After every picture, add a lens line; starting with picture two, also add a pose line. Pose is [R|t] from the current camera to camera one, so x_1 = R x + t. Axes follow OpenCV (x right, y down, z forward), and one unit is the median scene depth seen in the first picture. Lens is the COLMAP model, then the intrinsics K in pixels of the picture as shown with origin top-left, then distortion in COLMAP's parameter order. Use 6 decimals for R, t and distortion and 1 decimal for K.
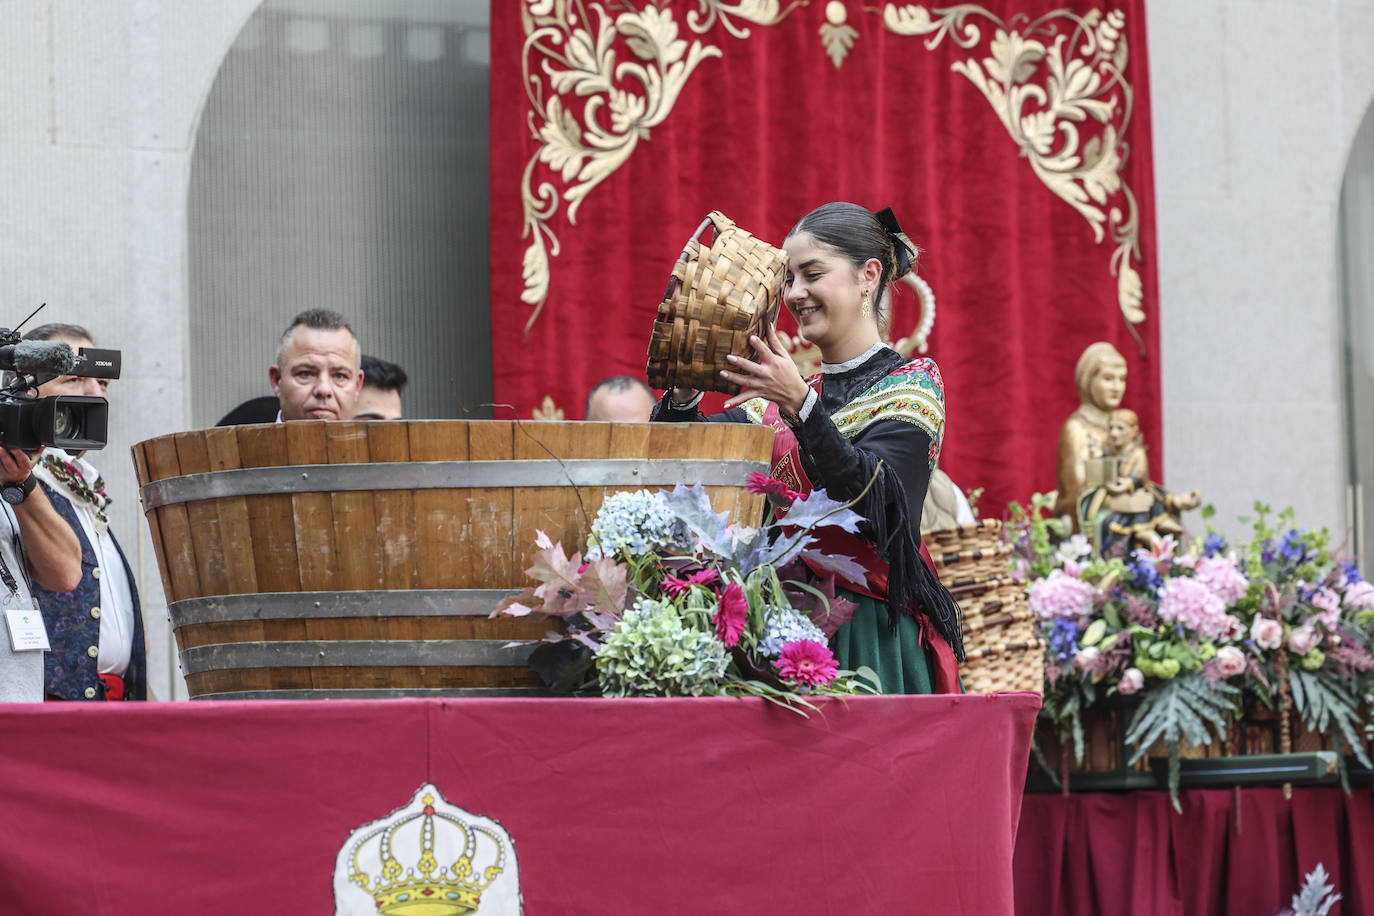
lens RADIAL K [[5827.8, 0, 687.0], [0, 5827.8, 458.0], [0, 0, 1]] dist [0.071939, -0.529117]
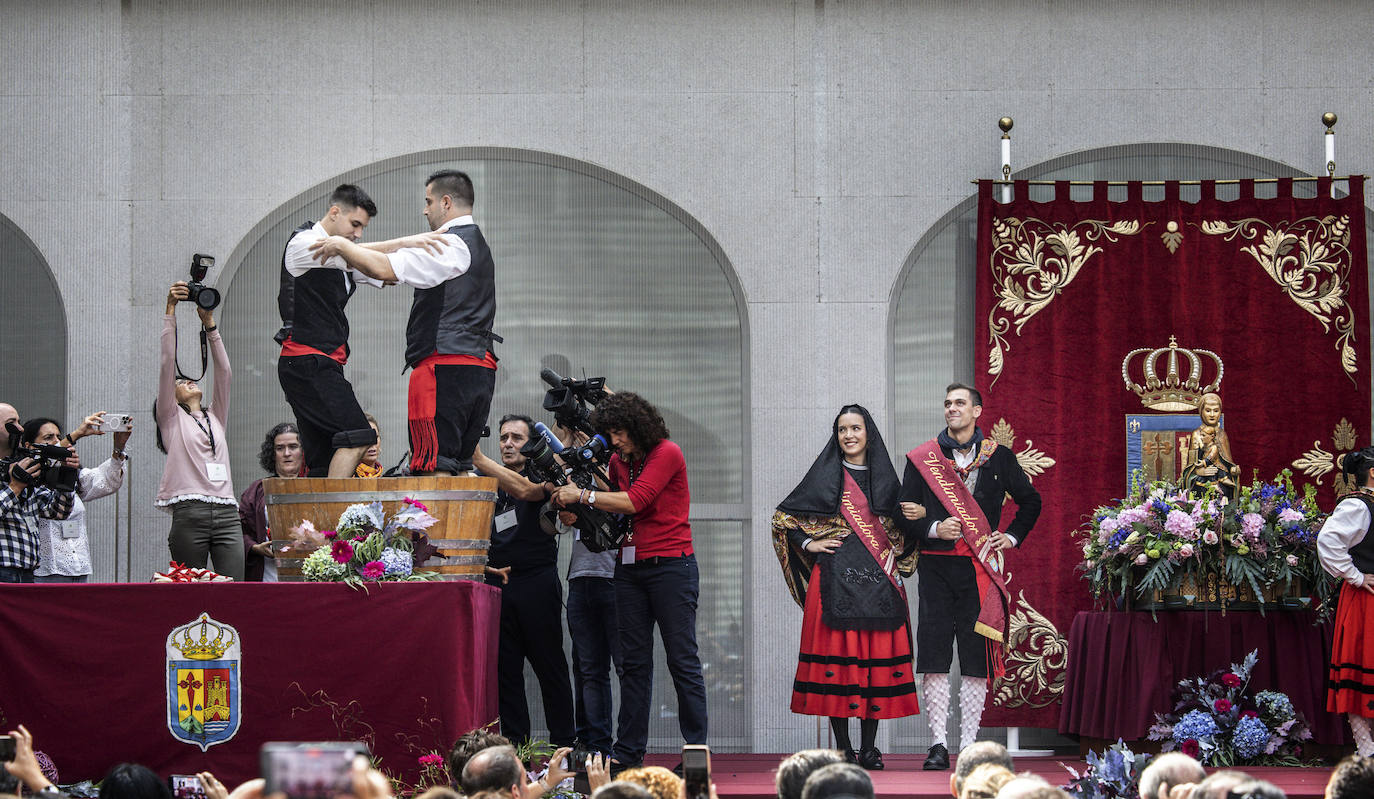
lens RADIAL K [[3942.8, 0, 687.0], [0, 3942.8, 399.5], [0, 0, 1]] dist [0.062645, 2.024190]
pose [[0.842122, -0.007446, -0.539236, 0.653955], [0.016970, 0.999775, 0.012696, -0.037506], [0.539020, -0.019843, 0.842059, -0.271852]]
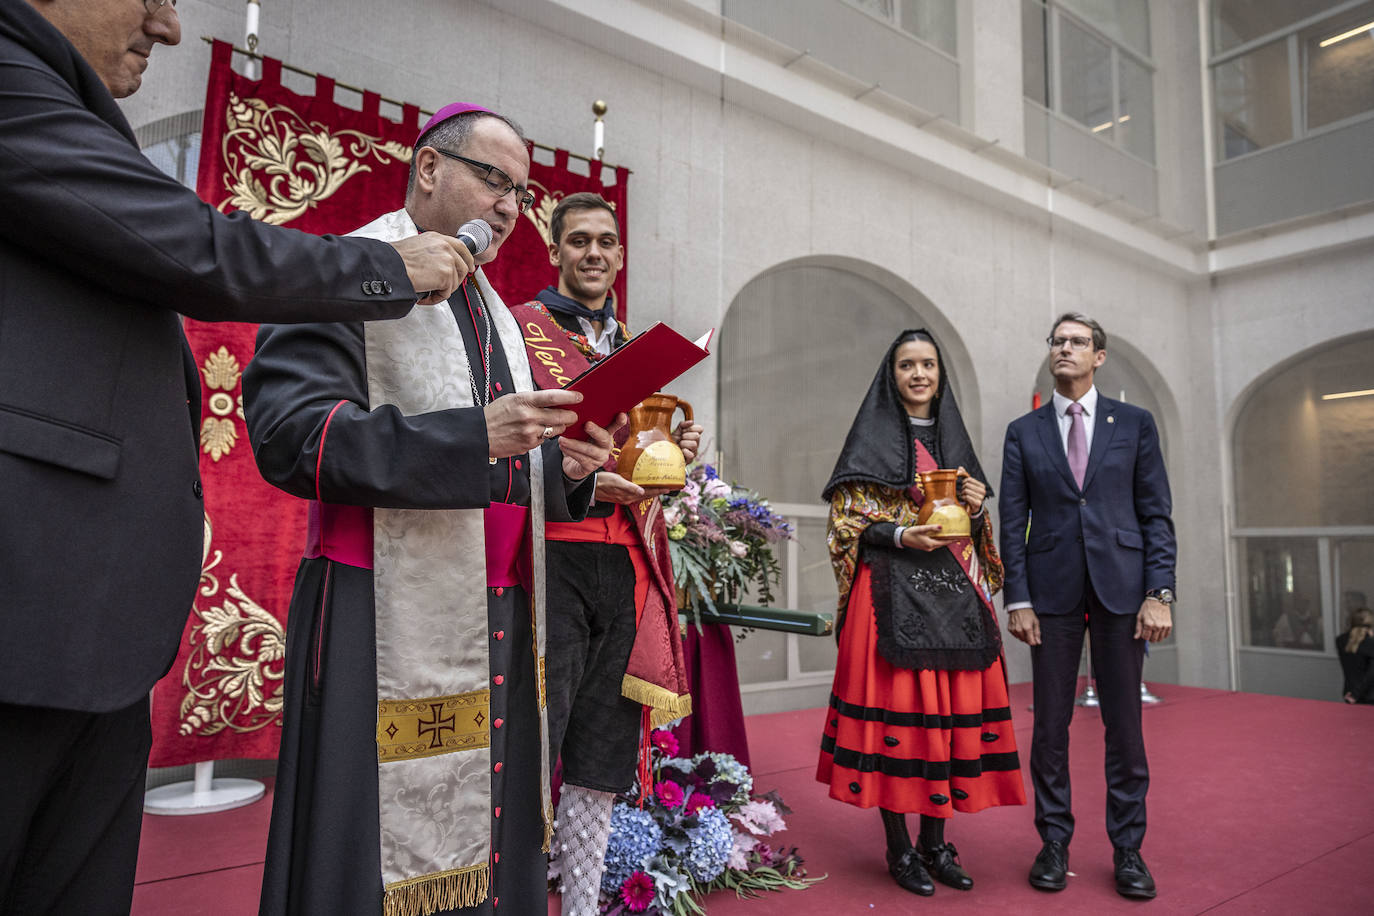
lens RADIAL K [[916.1, 0, 699.1], [0, 916.1, 460.3], [0, 0, 1]] dist [0.008694, -0.014171]
pose [[0.995128, 0.051003, 0.084372, 0.087274], [-0.047890, 0.998109, -0.038523, 0.024246], [-0.086178, 0.034295, 0.995689, 0.736265]]
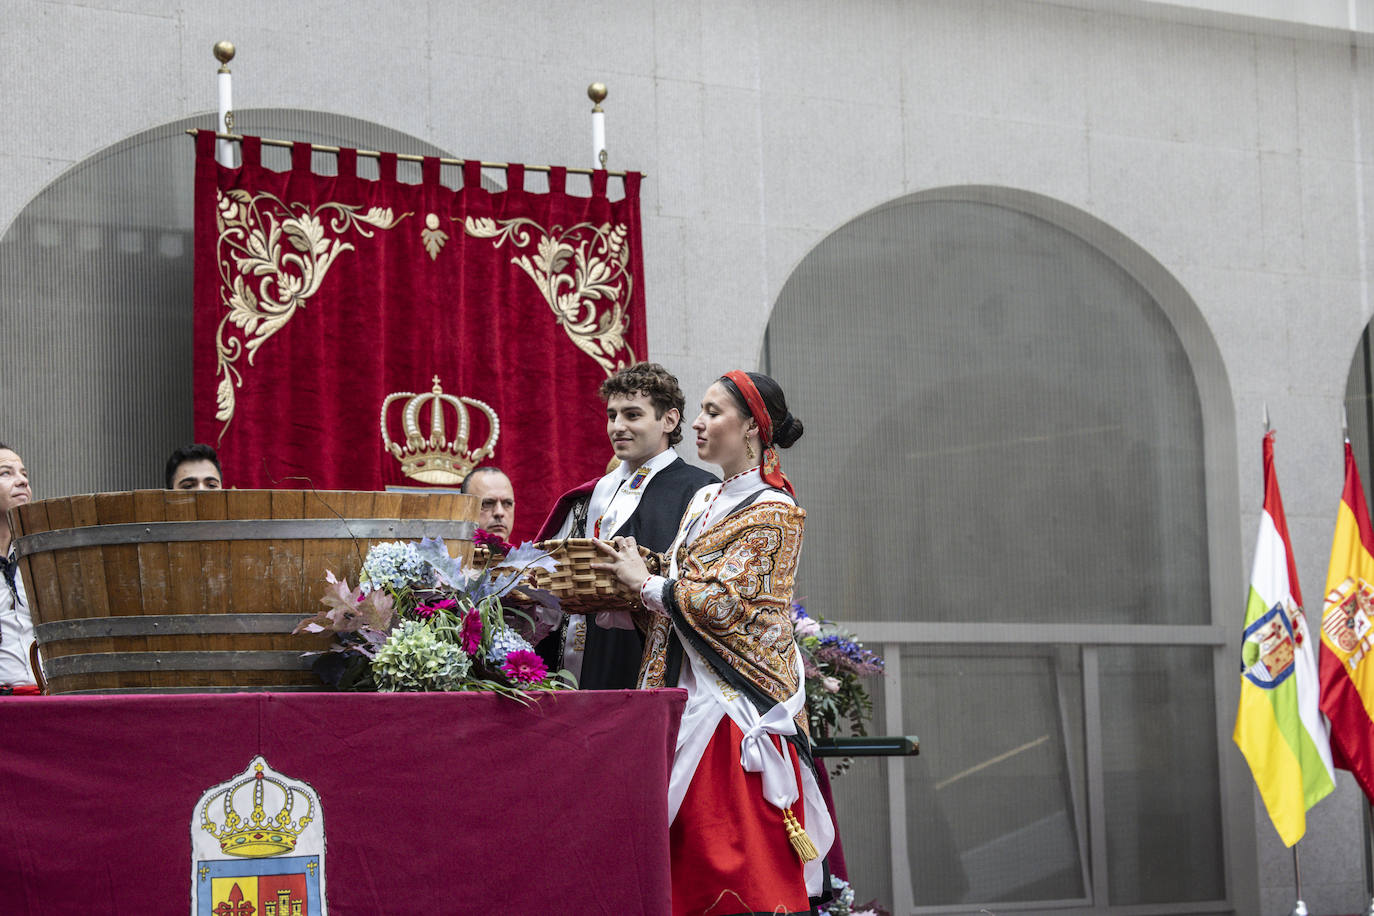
lens RADIAL K [[3836.9, 0, 687.0], [0, 3836.9, 458.0], [0, 0, 1]] dist [0.103200, 1.189416]
pose [[0.992060, 0.006945, 0.125571, -0.031910], [-0.004058, 0.999722, -0.023235, 0.003898], [-0.125697, 0.022541, 0.991812, 0.055262]]
